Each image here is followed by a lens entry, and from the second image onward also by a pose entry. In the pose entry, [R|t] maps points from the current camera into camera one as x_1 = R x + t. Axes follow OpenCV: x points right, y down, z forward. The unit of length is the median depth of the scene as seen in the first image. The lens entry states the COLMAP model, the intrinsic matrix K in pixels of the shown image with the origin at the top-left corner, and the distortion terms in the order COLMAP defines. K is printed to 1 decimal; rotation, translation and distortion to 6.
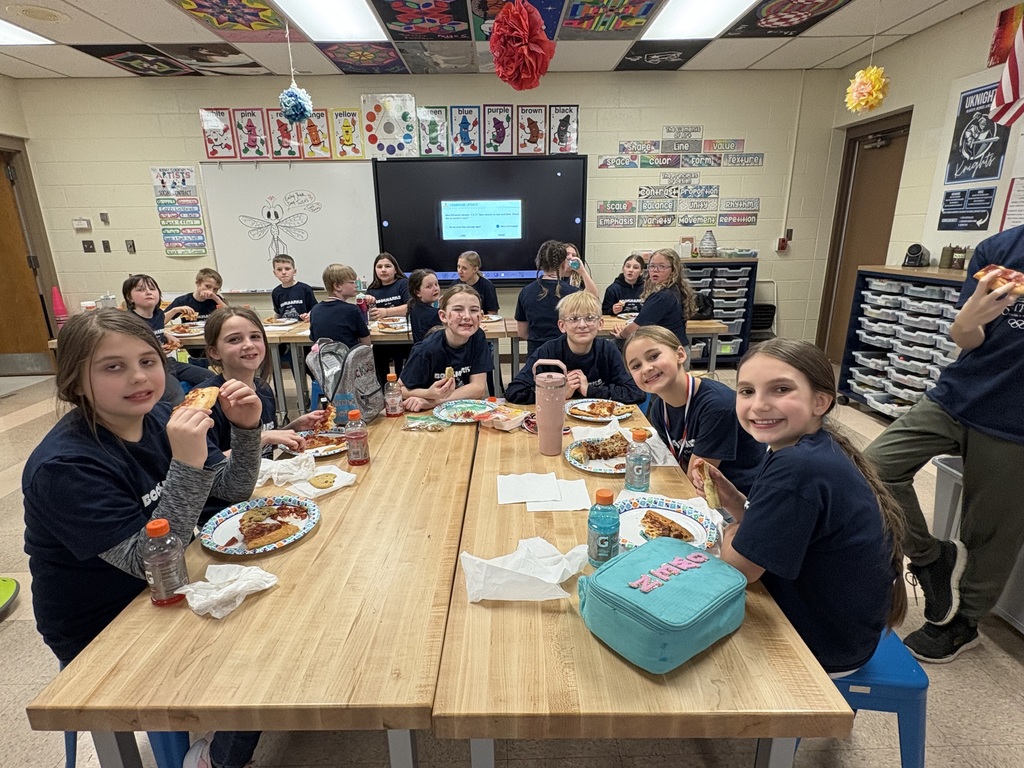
lens RADIAL K [[535.5, 0, 509.9], [0, 535.5, 386.2], [0, 0, 1]] dist [-0.003795, 0.000446]
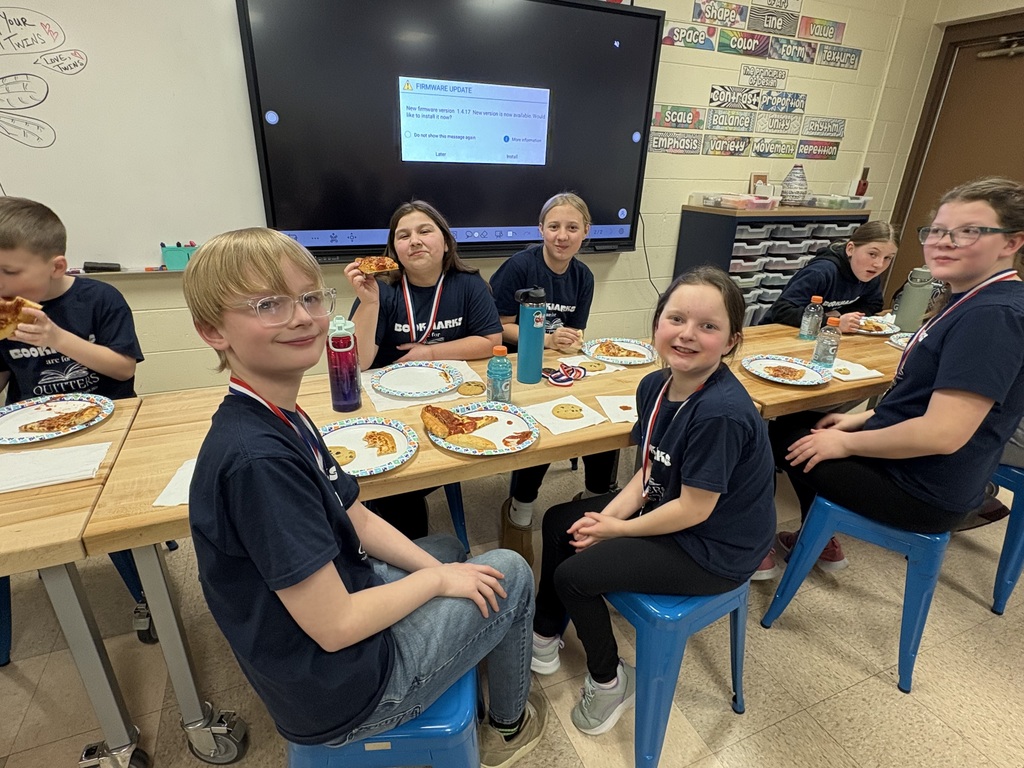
lens RADIAL K [[535.5, 0, 486.3], [0, 535.5, 373.0], [0, 0, 1]] dist [-0.003795, 0.000446]
pose [[0.931585, -0.094585, 0.351003, -0.267583], [0.060876, 0.992513, 0.105883, -0.148366], [-0.358390, -0.077271, 0.930368, 0.575237]]
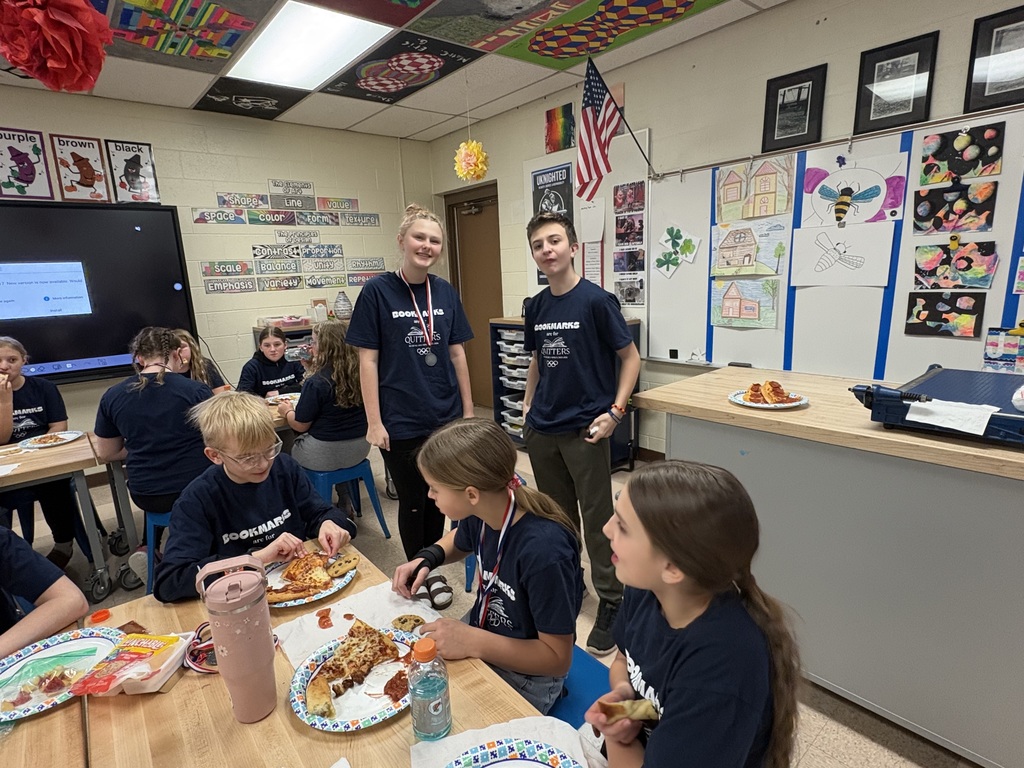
lens RADIAL K [[535.5, 0, 510.0], [0, 535.5, 389.1], [0, 0, 1]] dist [-0.003795, 0.000446]
pose [[0.770991, -0.155676, 0.617526, -0.005694], [0.210843, 0.977375, -0.016848, -0.052099], [-0.600931, 0.143190, 0.786370, 0.124719]]
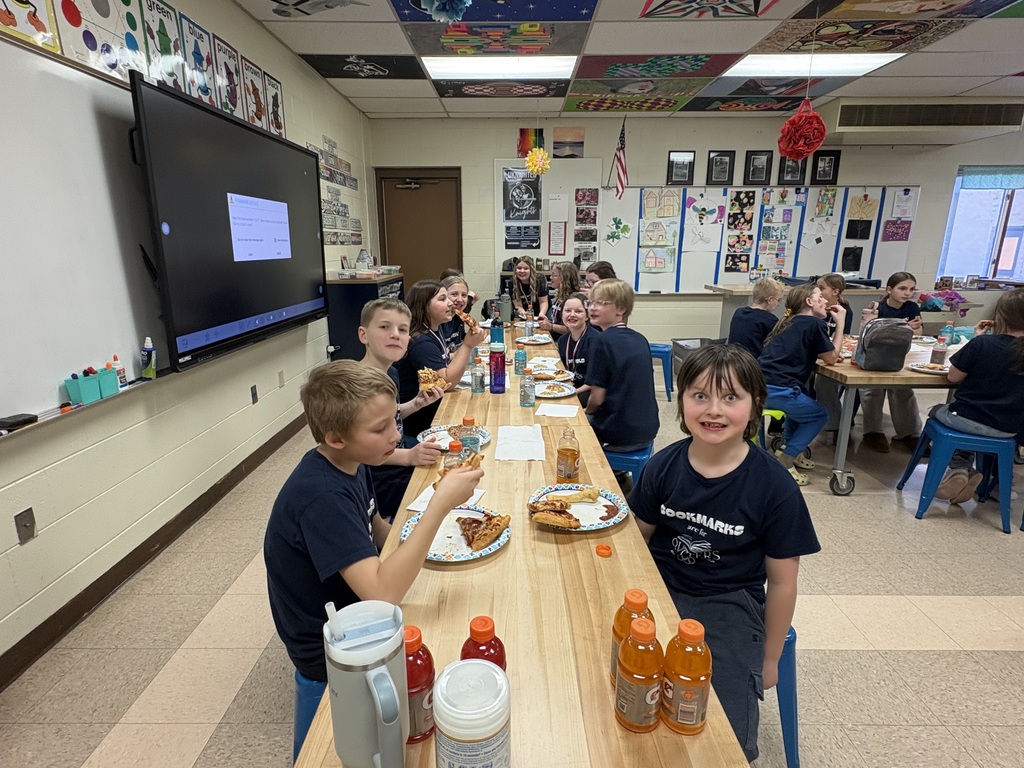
lens RADIAL K [[535.5, 0, 511.2], [0, 535.5, 389.2], [0, 0, 1]] dist [-0.003795, 0.000446]
pose [[0.027075, -0.246438, 0.968780, -0.762535], [0.283693, 0.931183, 0.228945, -0.222782], [-0.958533, 0.268637, 0.095125, 0.799303]]
